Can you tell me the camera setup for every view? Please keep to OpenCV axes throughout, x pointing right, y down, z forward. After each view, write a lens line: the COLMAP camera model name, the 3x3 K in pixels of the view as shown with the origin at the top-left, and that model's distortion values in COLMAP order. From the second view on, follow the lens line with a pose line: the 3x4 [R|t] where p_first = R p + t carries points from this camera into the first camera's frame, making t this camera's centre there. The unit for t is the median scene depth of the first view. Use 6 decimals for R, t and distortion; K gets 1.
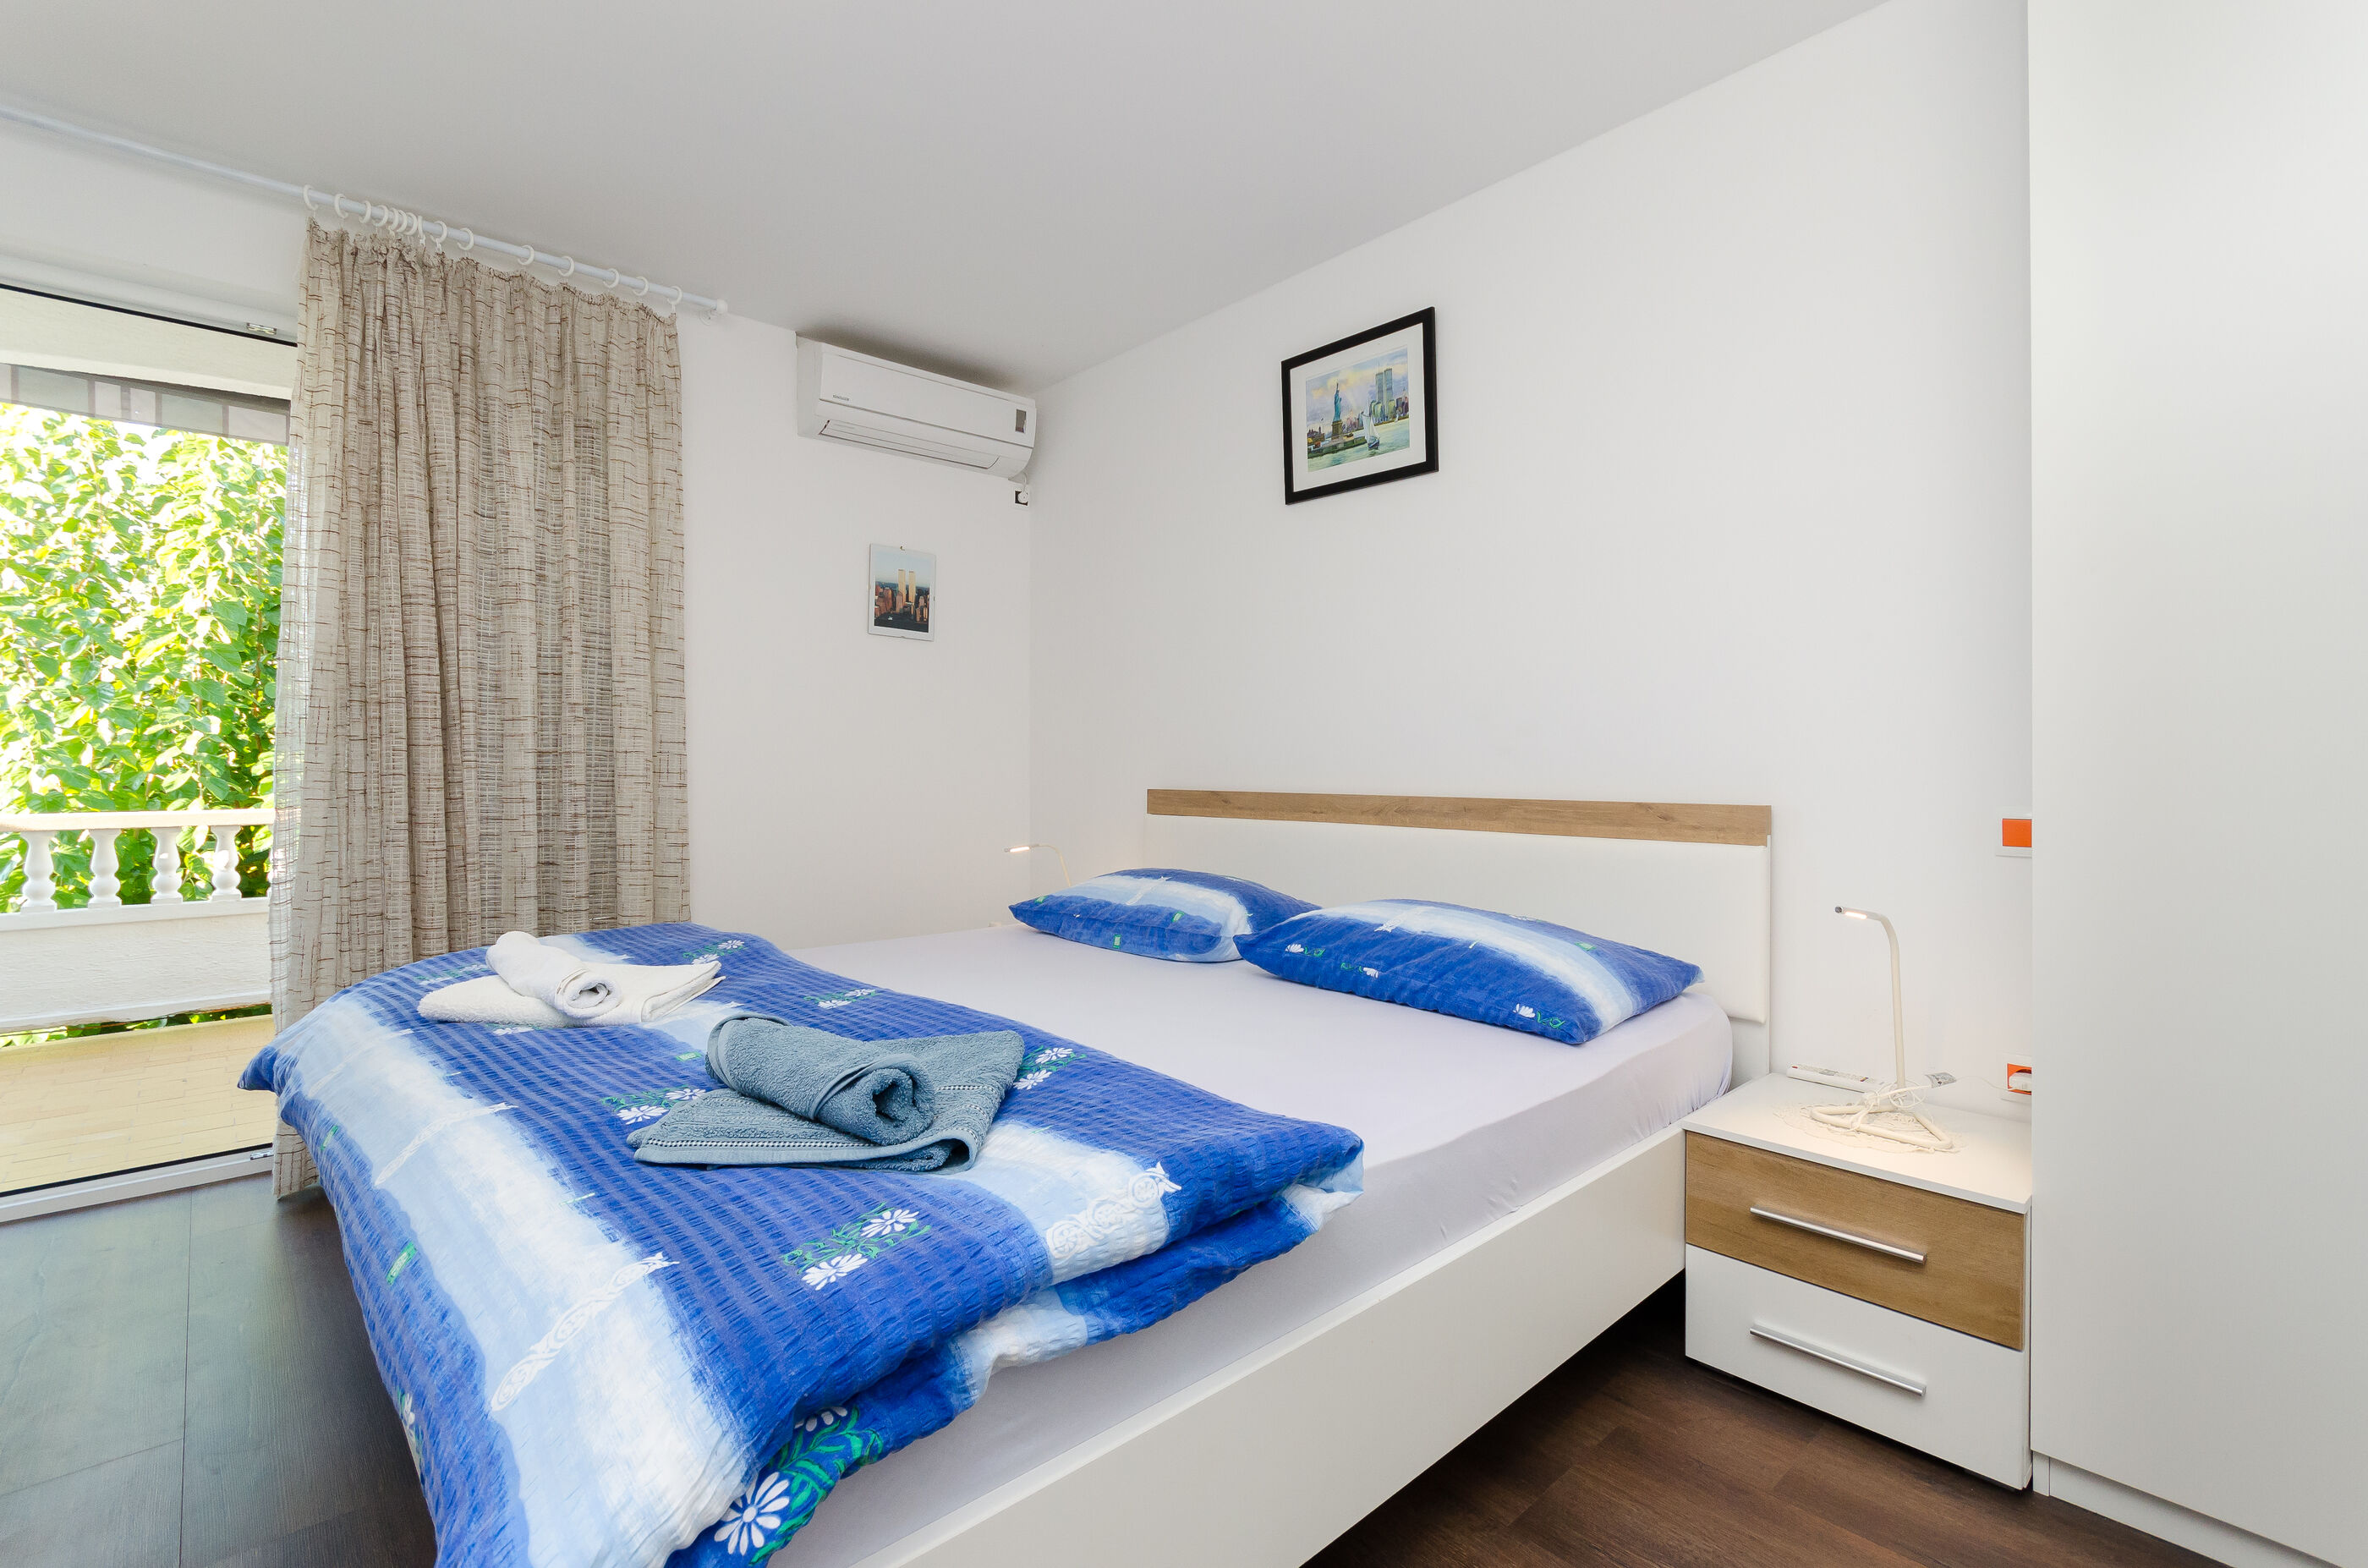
lens RADIAL K [[1068.5, 0, 1221.0], [0, 1068.5, 742.1], [0, 0, 1]] dist [-0.001453, -0.000381]
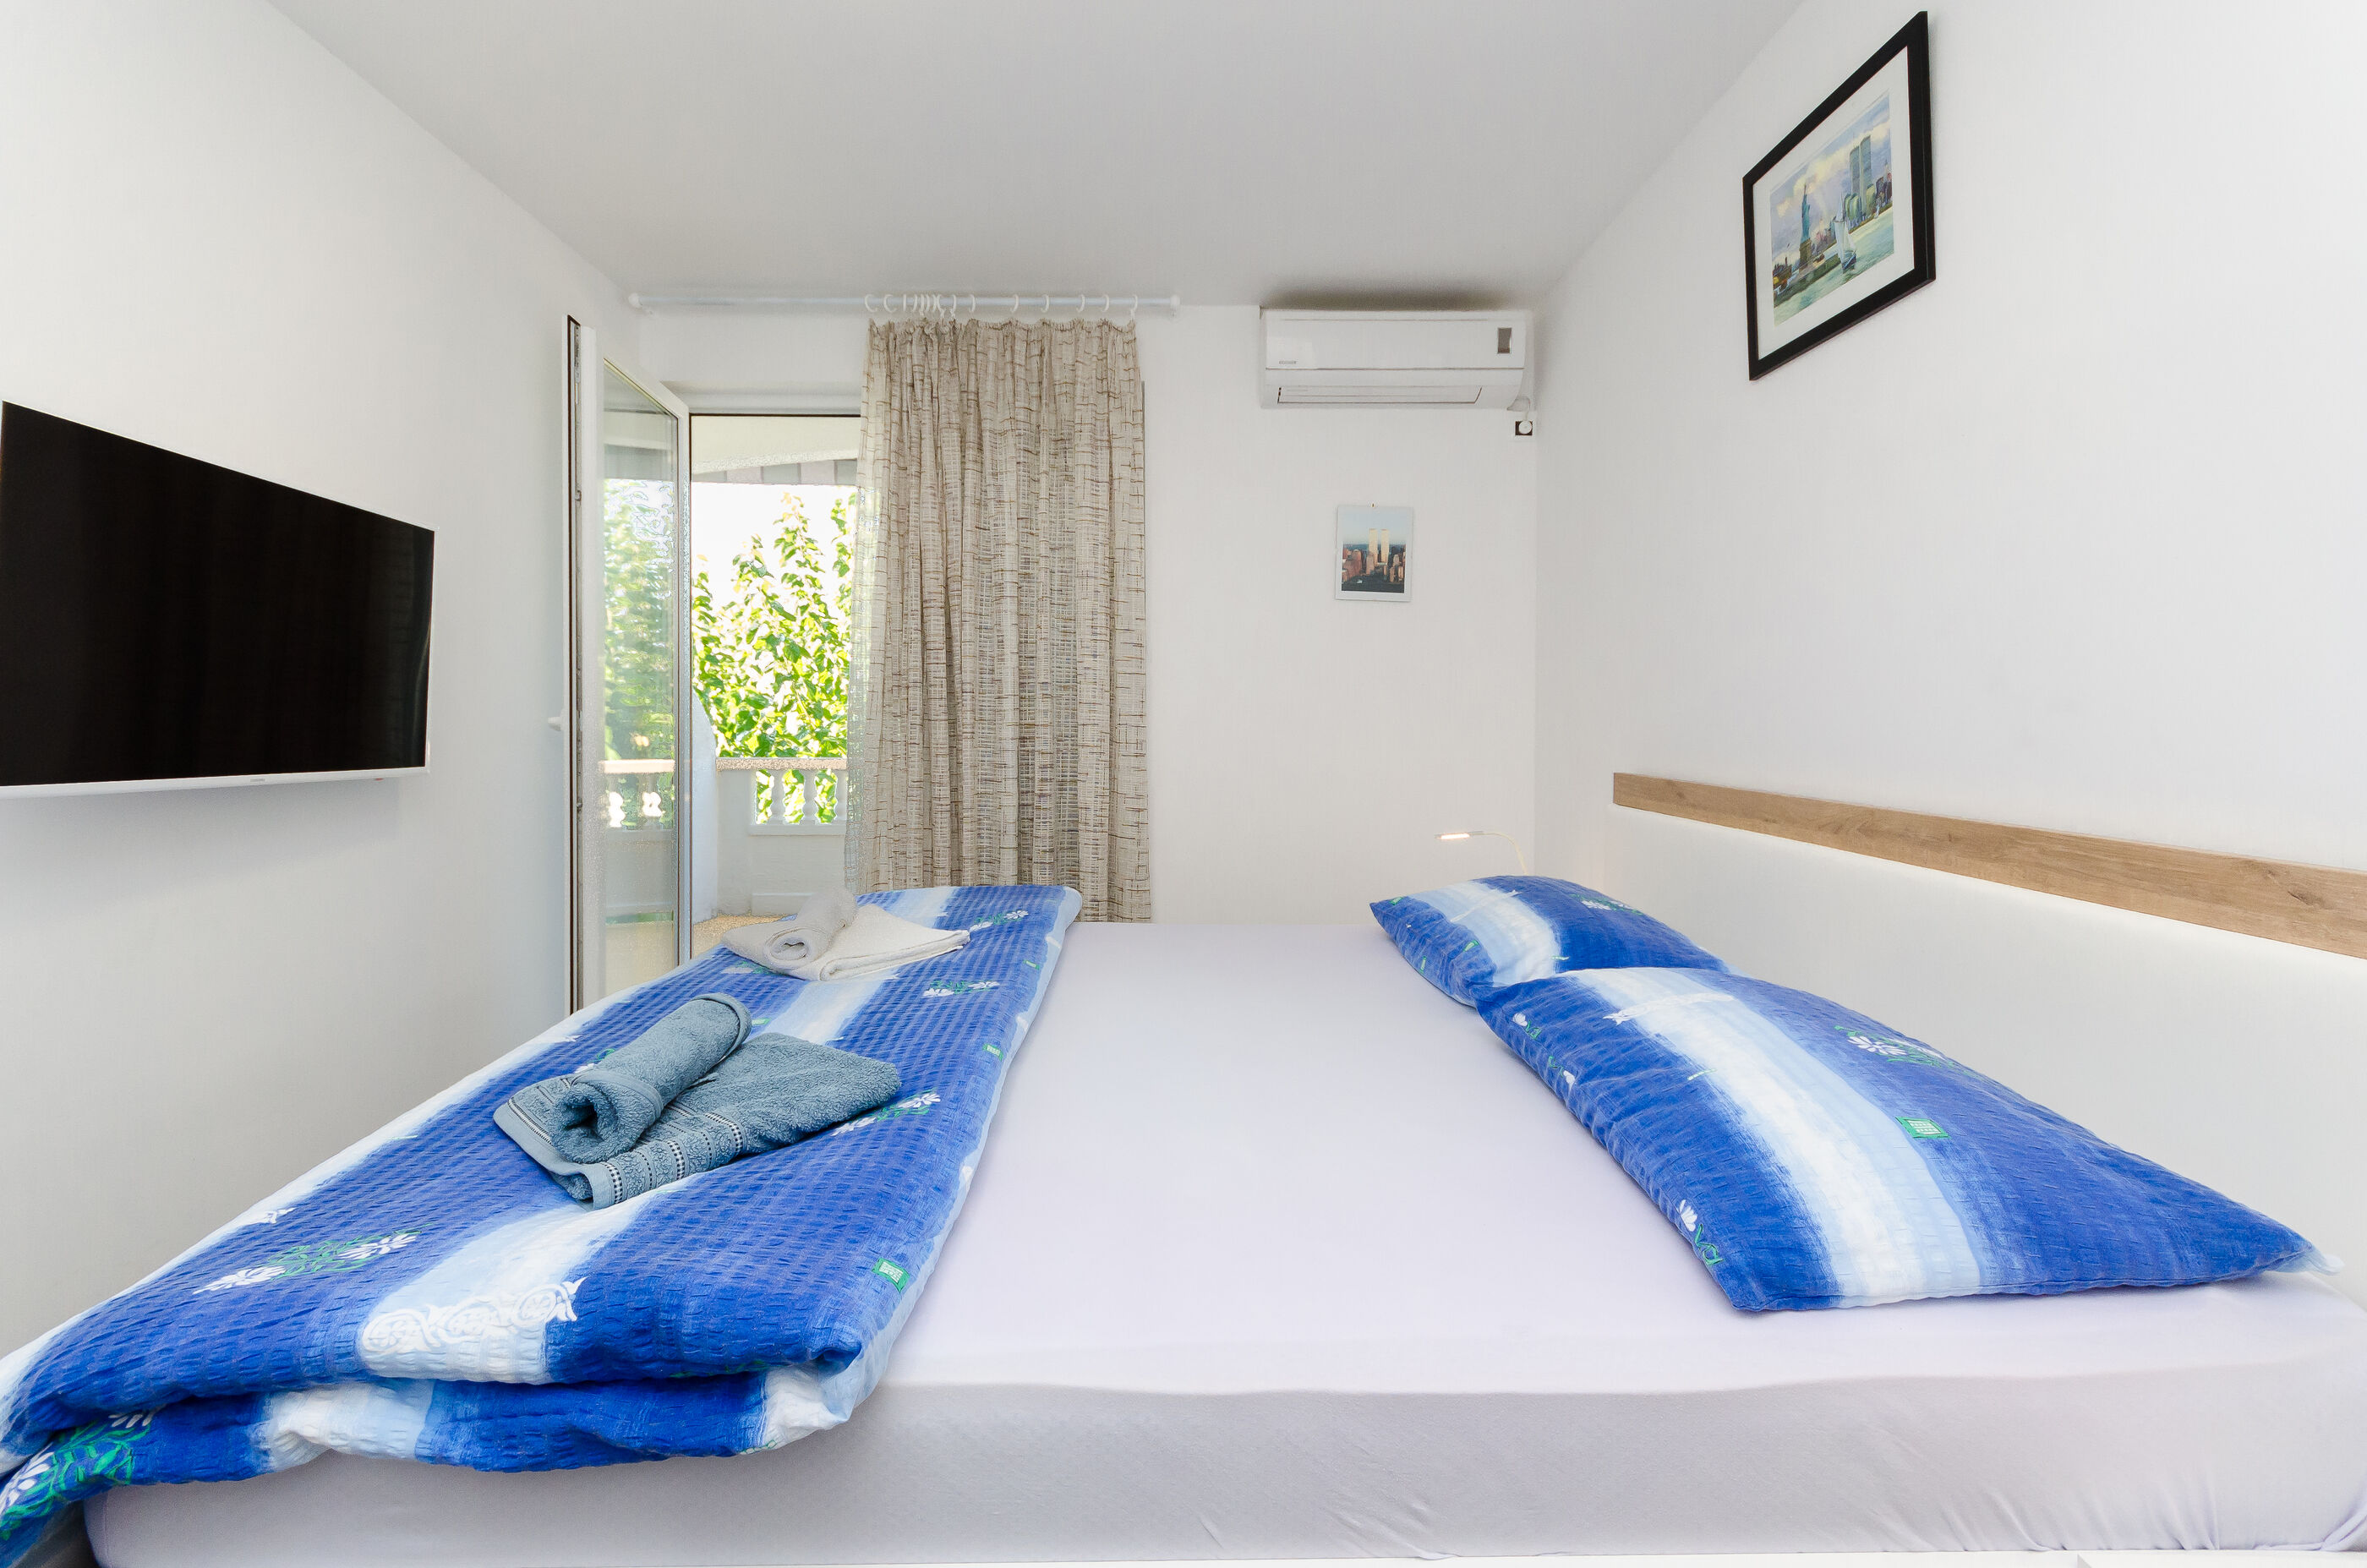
lens RADIAL K [[1083.1, 0, 1188.9], [0, 1083.1, 702.4], [0, 0, 1]] dist [0.009097, -0.000629]
pose [[0.737150, -0.005091, -0.675710, 0.304996], [0.010713, 0.999934, 0.004154, -0.018473], [0.675644, -0.010301, 0.737156, 0.247056]]
